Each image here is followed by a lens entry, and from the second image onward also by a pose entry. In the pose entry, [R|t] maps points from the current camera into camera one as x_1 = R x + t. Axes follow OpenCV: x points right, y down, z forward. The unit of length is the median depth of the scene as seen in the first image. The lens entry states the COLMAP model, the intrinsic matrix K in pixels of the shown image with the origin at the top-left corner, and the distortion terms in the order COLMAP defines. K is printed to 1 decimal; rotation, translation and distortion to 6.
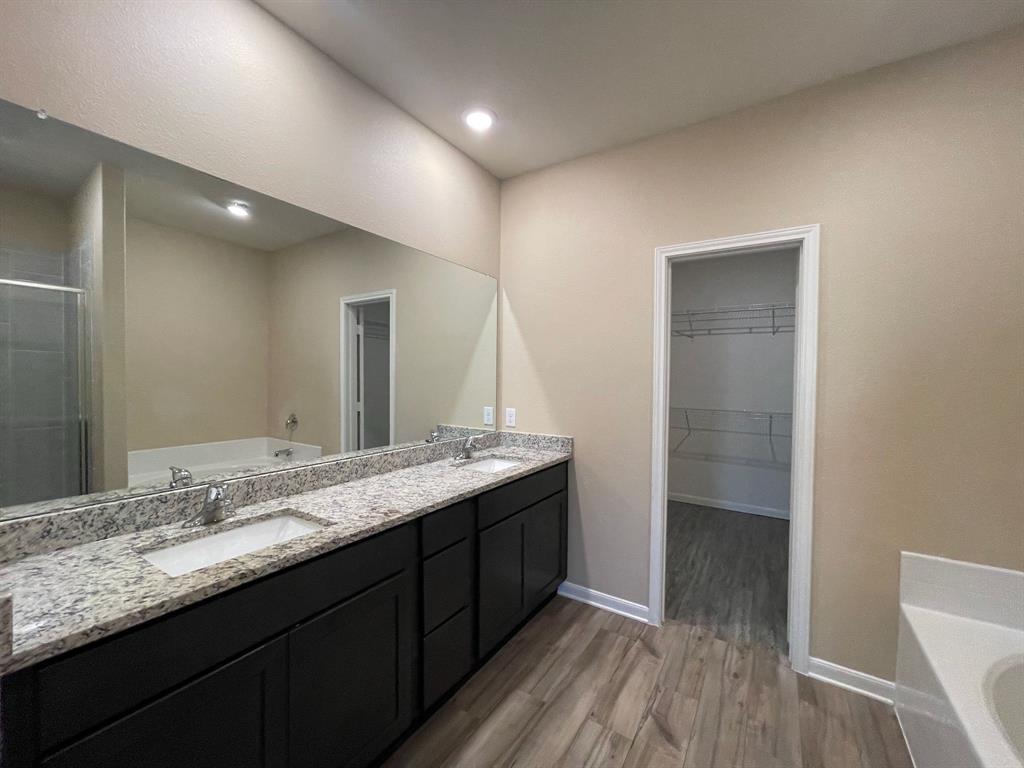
lens RADIAL K [[413.6, 0, 512.0], [0, 413.6, 384.0], [0, 0, 1]] dist [-0.001345, 0.000053]
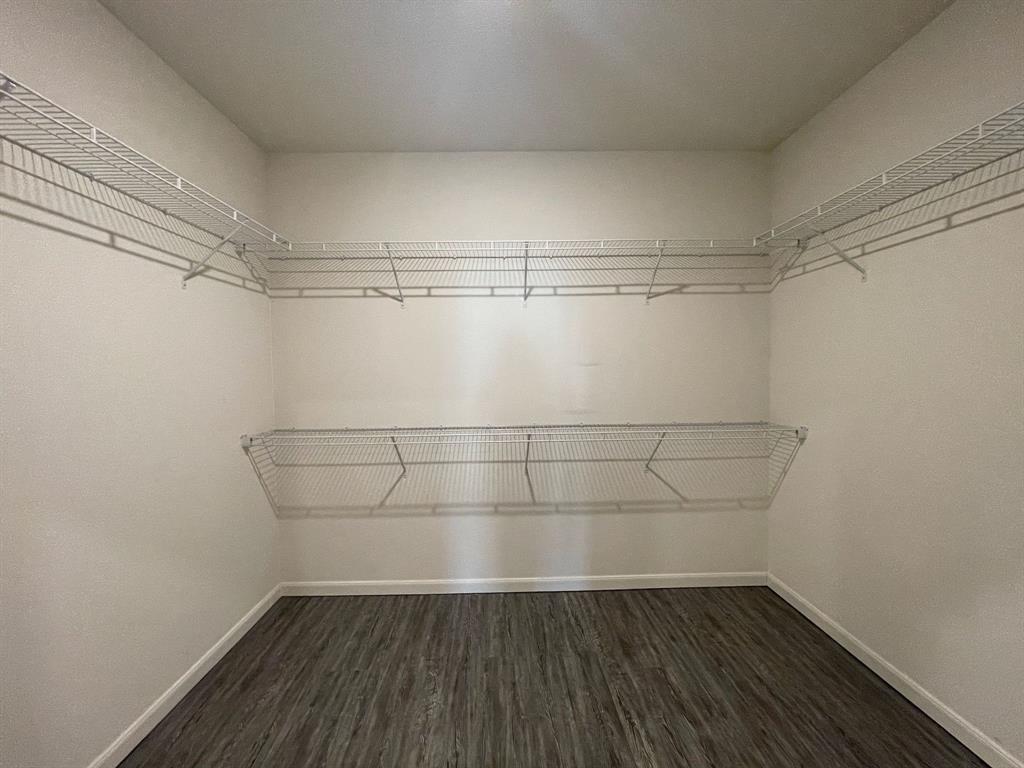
lens RADIAL K [[413.6, 0, 512.0], [0, 413.6, 384.0], [0, 0, 1]] dist [-0.001345, 0.000053]
pose [[0.826291, -0.053872, 0.560661, 0.258112], [0.034016, 0.998371, 0.045799, -0.022681], [-0.562215, -0.018772, 0.826778, 0.486758]]
